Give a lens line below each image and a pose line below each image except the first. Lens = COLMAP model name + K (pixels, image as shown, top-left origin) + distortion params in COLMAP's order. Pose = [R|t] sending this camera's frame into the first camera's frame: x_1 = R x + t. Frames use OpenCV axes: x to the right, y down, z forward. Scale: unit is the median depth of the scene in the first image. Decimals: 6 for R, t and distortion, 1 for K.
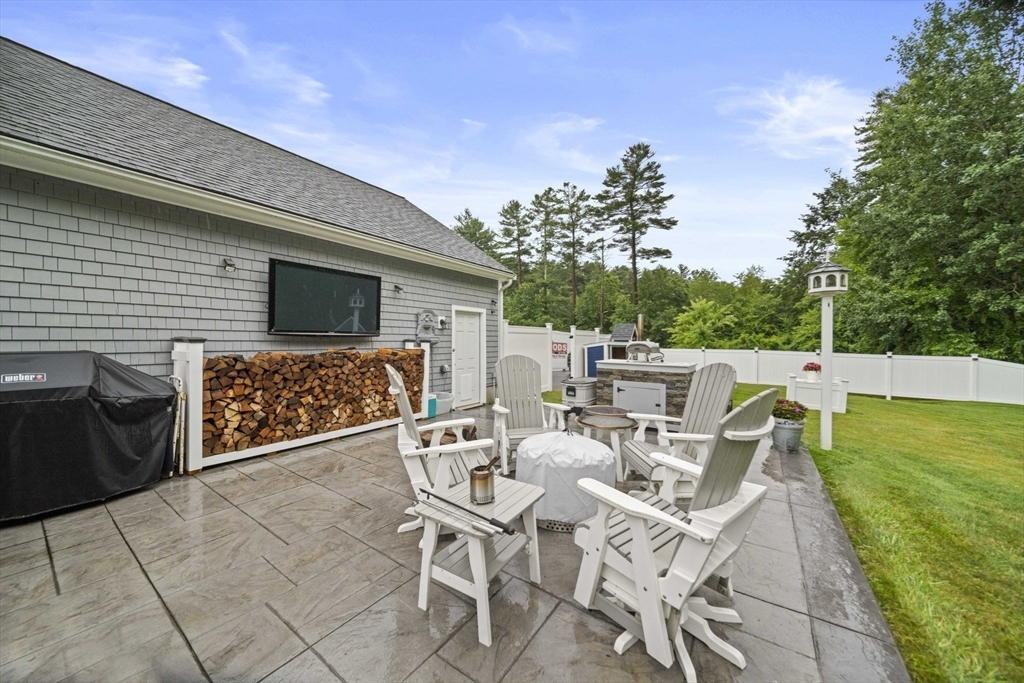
lens RADIAL K [[331.0, 0, 516.4], [0, 331.0, 344.3], [0, 0, 1]] dist [0.002123, 0.000347]
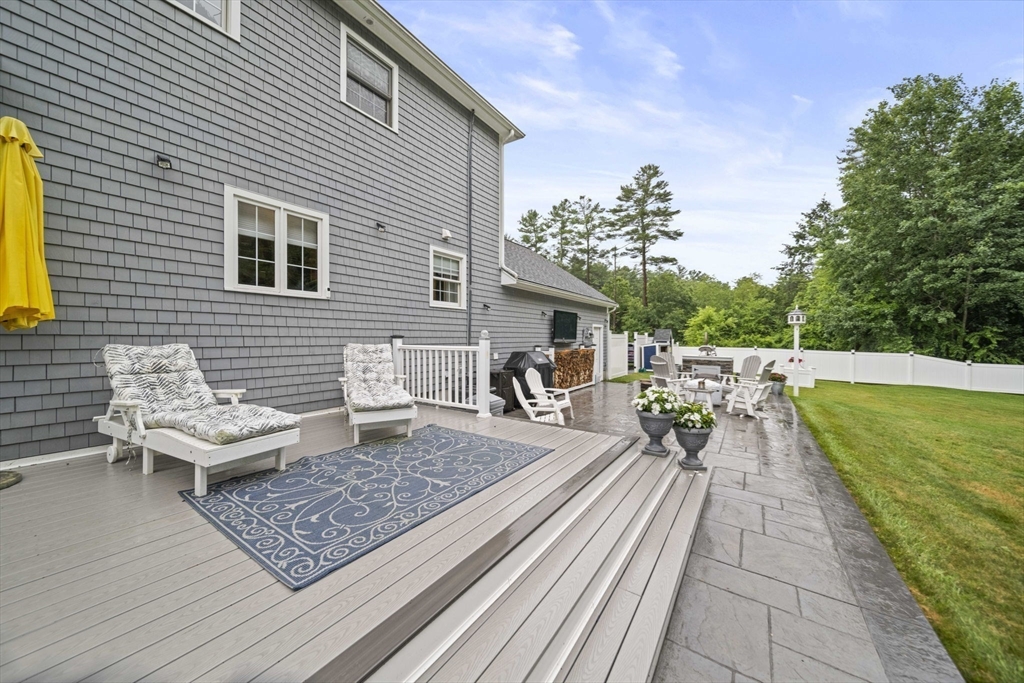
lens RADIAL K [[331.0, 0, 515.6], [0, 331.0, 340.7], [0, 0, 1]] dist [0.002123, 0.000347]
pose [[0.999928, 0.001691, 0.011882, -0.119961], [-0.001700, 0.999998, 0.000762, -0.005555], [-0.011880, -0.000782, 0.999929, -0.148980]]
